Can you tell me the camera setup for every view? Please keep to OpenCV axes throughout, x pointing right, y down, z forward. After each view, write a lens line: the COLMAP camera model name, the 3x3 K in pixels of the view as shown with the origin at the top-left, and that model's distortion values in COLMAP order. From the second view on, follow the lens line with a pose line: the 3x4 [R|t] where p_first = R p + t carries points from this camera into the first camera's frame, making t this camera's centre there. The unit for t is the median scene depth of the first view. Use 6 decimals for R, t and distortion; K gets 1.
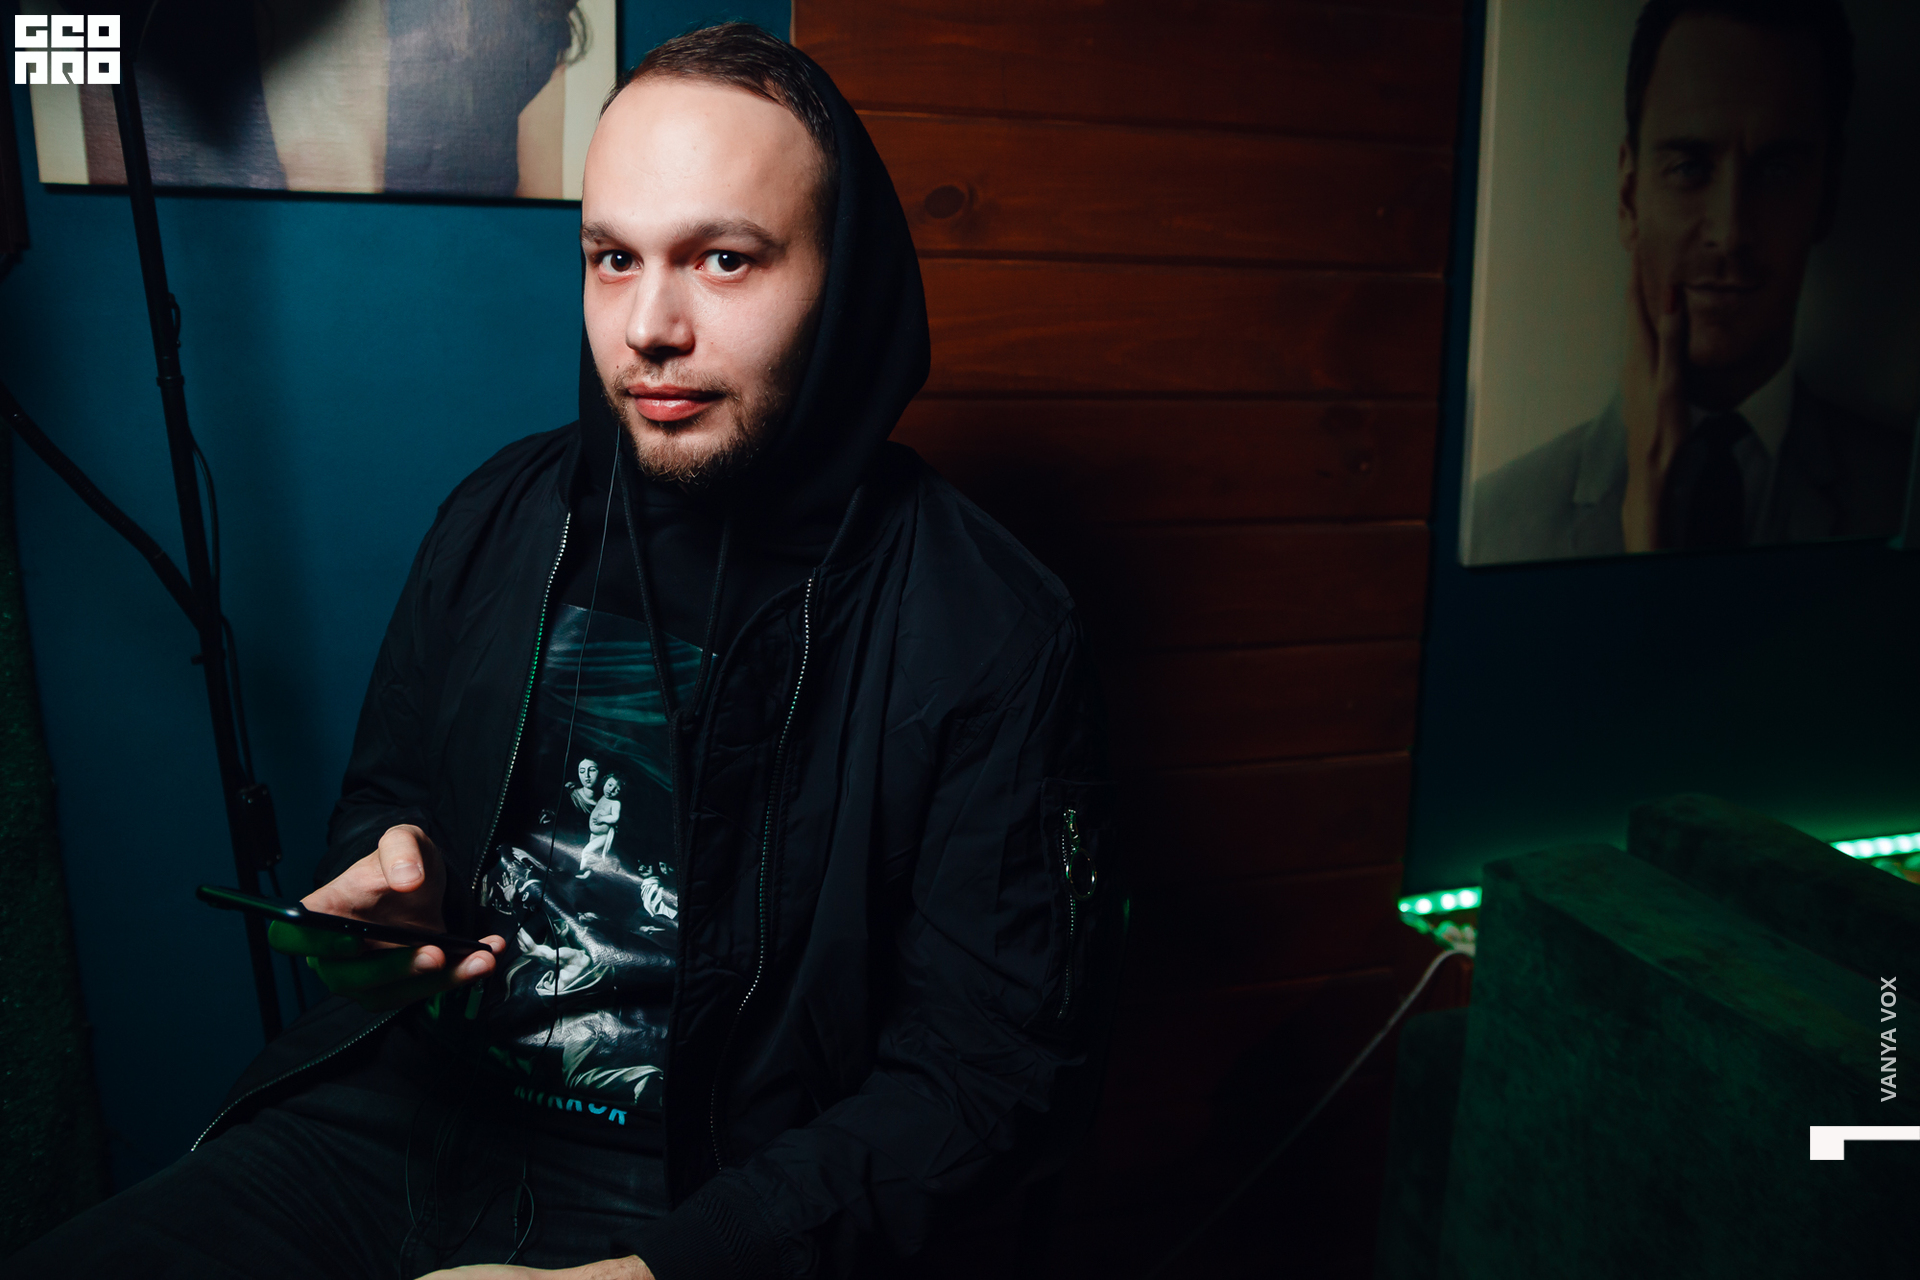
lens RADIAL K [[1491.3, 0, 925.6], [0, 1491.3, 635.8], [0, 0, 1]] dist [-0.149846, 0.124045]
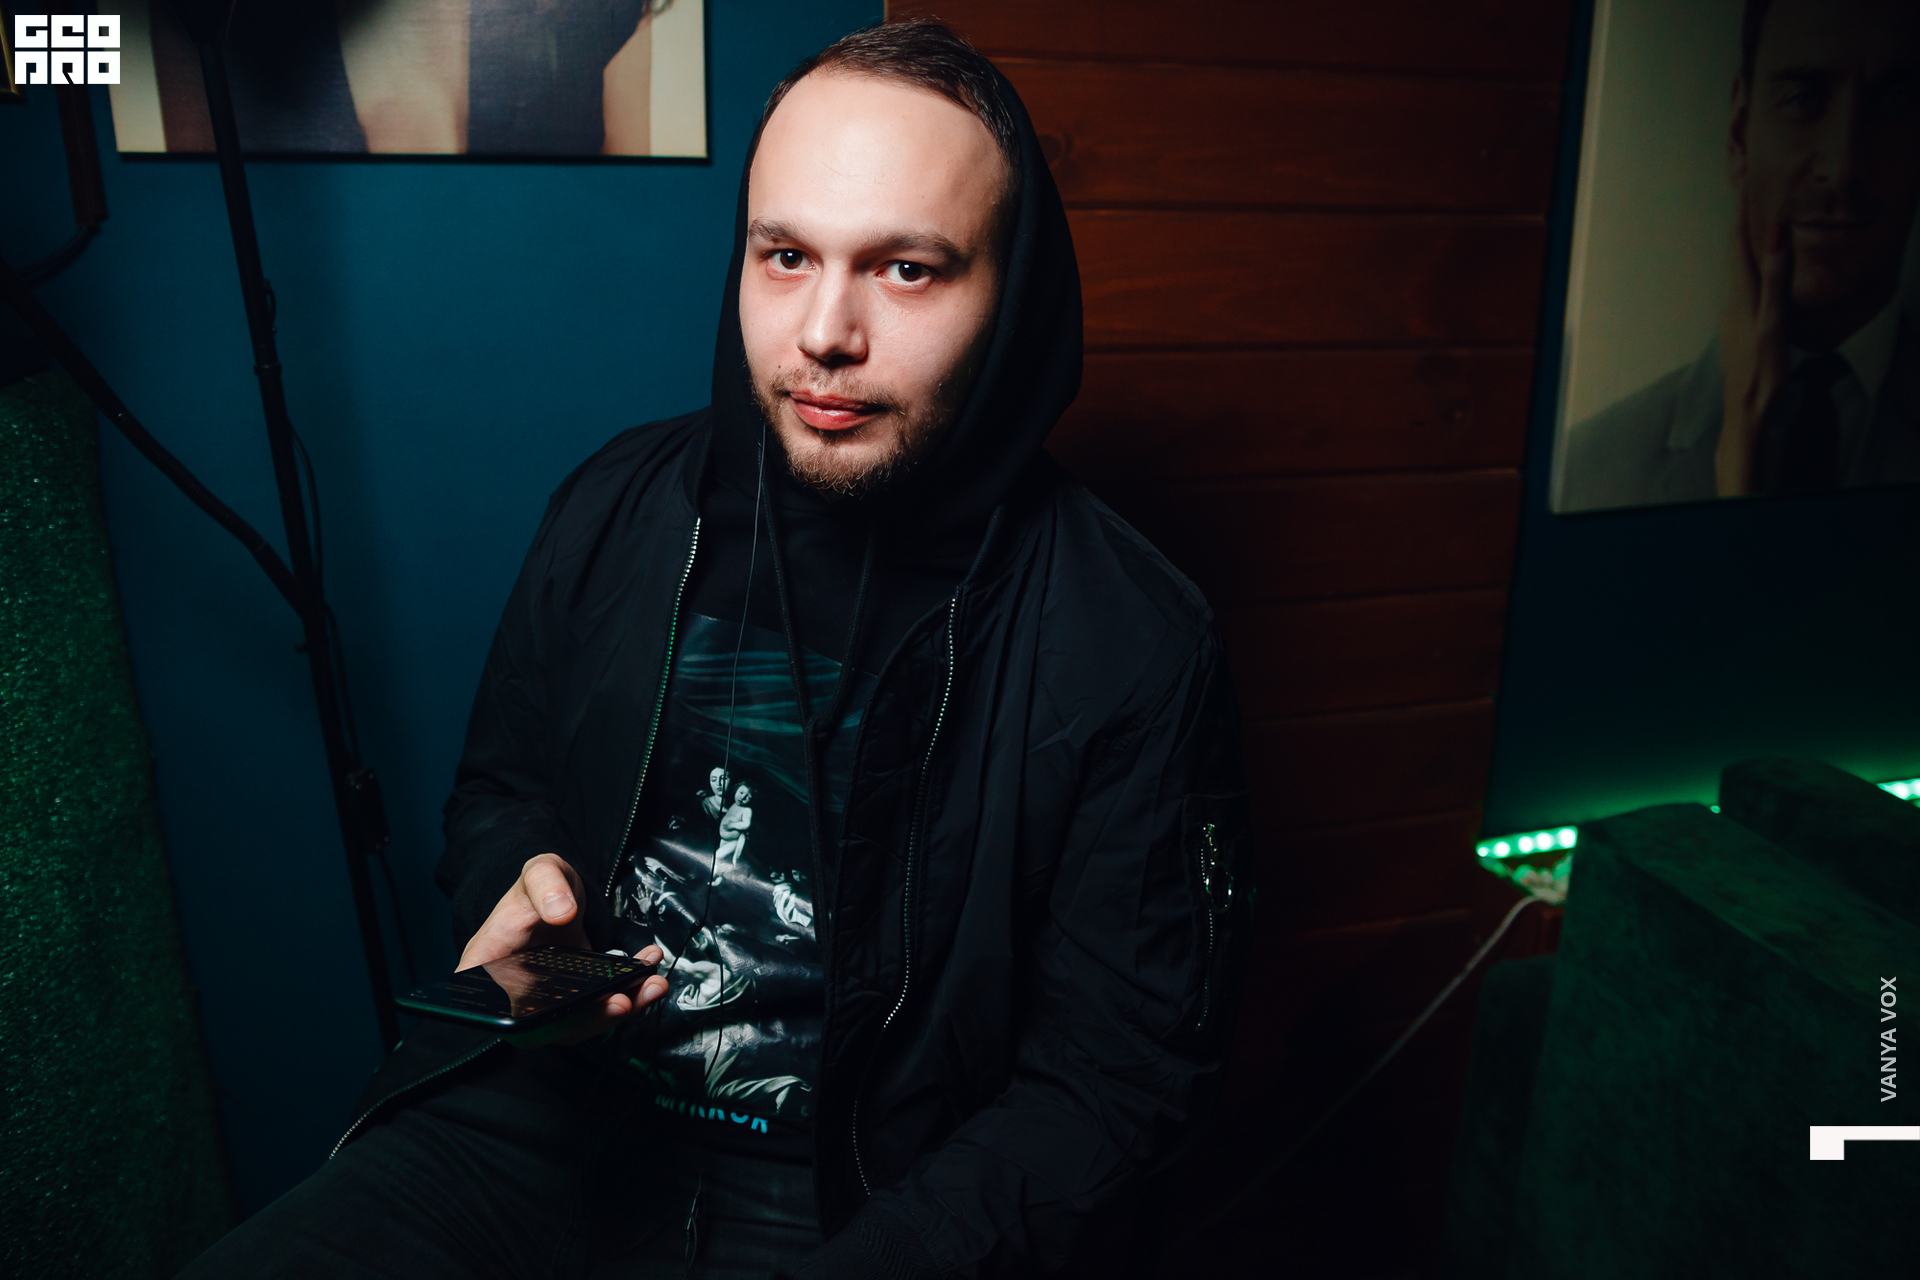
lens RADIAL K [[1491.3, 0, 925.6], [0, 1491.3, 635.8], [0, 0, 1]] dist [-0.149846, 0.124045]
pose [[0.999899, -0.003295, -0.013821, -0.075564], [0.004462, 0.996351, 0.085229, -0.089469], [0.013490, -0.085282, 0.996266, 0.016291]]
